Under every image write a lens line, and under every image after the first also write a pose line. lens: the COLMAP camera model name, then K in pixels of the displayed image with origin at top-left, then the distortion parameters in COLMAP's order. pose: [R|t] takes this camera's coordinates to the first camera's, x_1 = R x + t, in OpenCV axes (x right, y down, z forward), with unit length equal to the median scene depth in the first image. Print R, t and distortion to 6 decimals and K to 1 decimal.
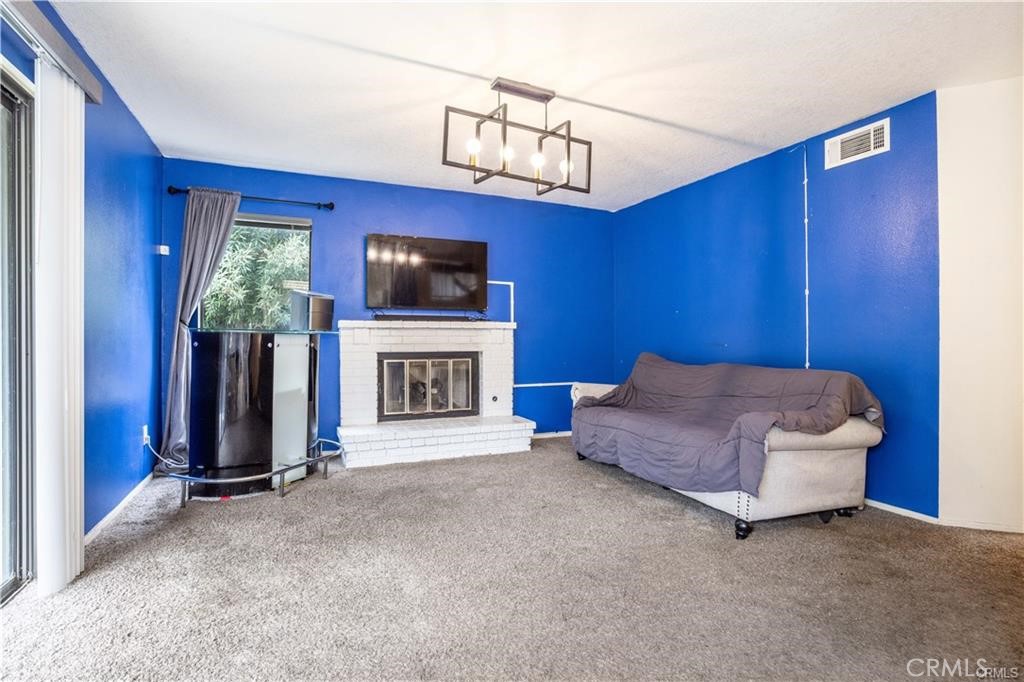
lens RADIAL K [[501.6, 0, 518.6], [0, 501.6, 338.4], [0, 0, 1]] dist [-0.043012, 0.005674]
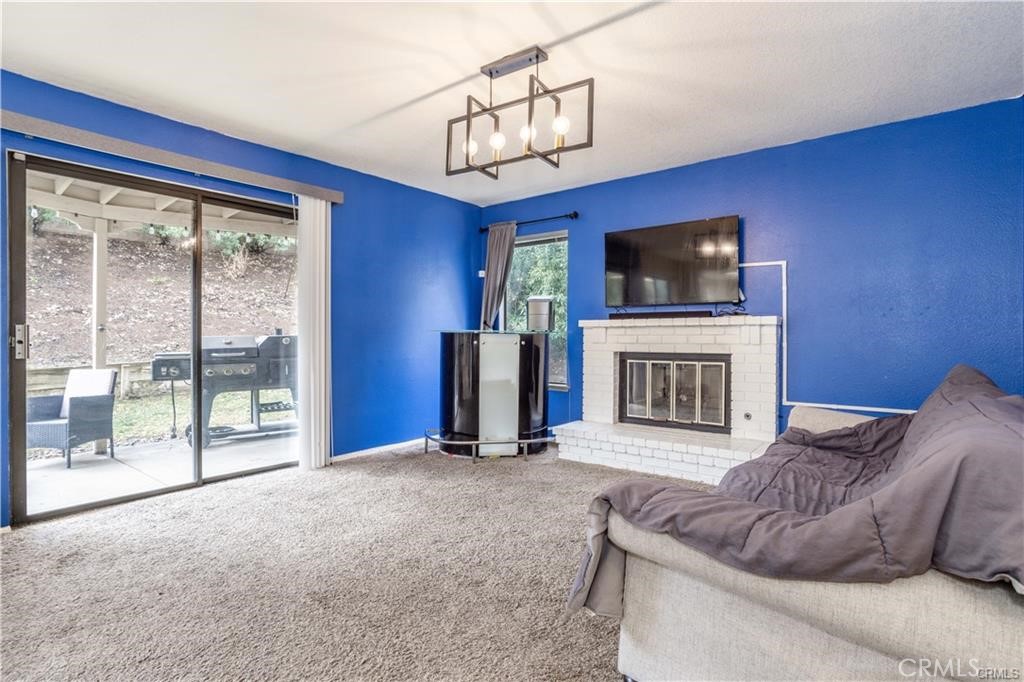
lens RADIAL K [[501.6, 0, 501.7], [0, 501.6, 339.8], [0, 0, 1]] dist [-0.043012, 0.005674]
pose [[0.458486, 0.003266, -0.888696, 0.554715], [-0.001036, 0.999995, 0.003140, 0.001779], [0.888701, -0.000519, 0.458487, 0.390558]]
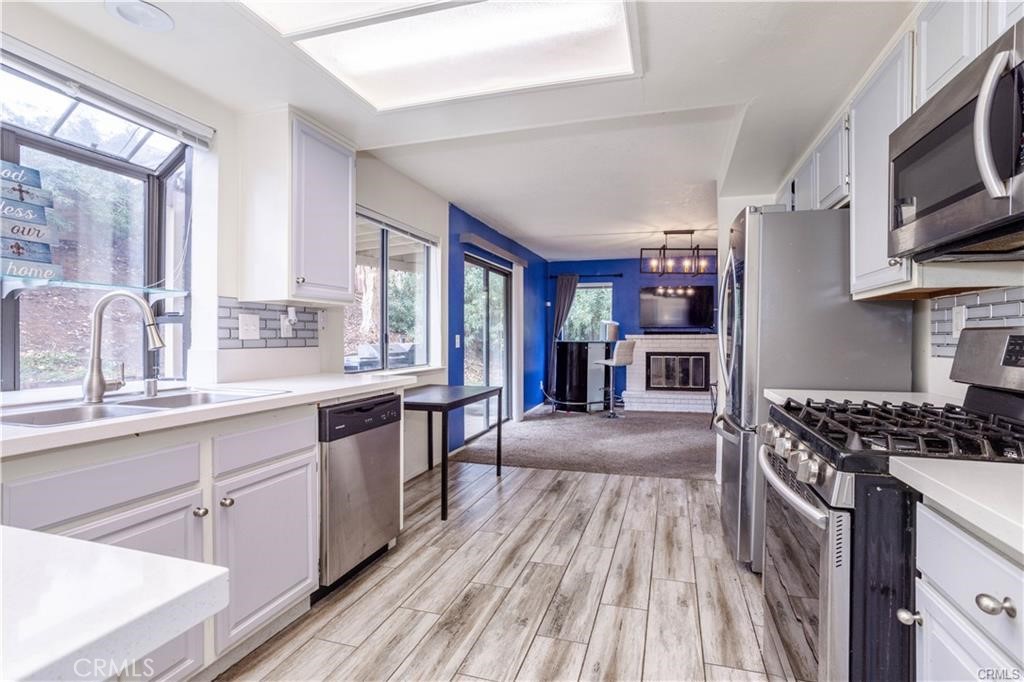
lens RADIAL K [[501.6, 0, 514.4], [0, 501.6, 342.7], [0, 0, 1]] dist [-0.043012, 0.005674]
pose [[0.756292, 0.000400, -0.654234, 0.619071], [0.003409, 0.999984, 0.004552, -0.018052], [0.654225, -0.005672, 0.756278, -0.786404]]
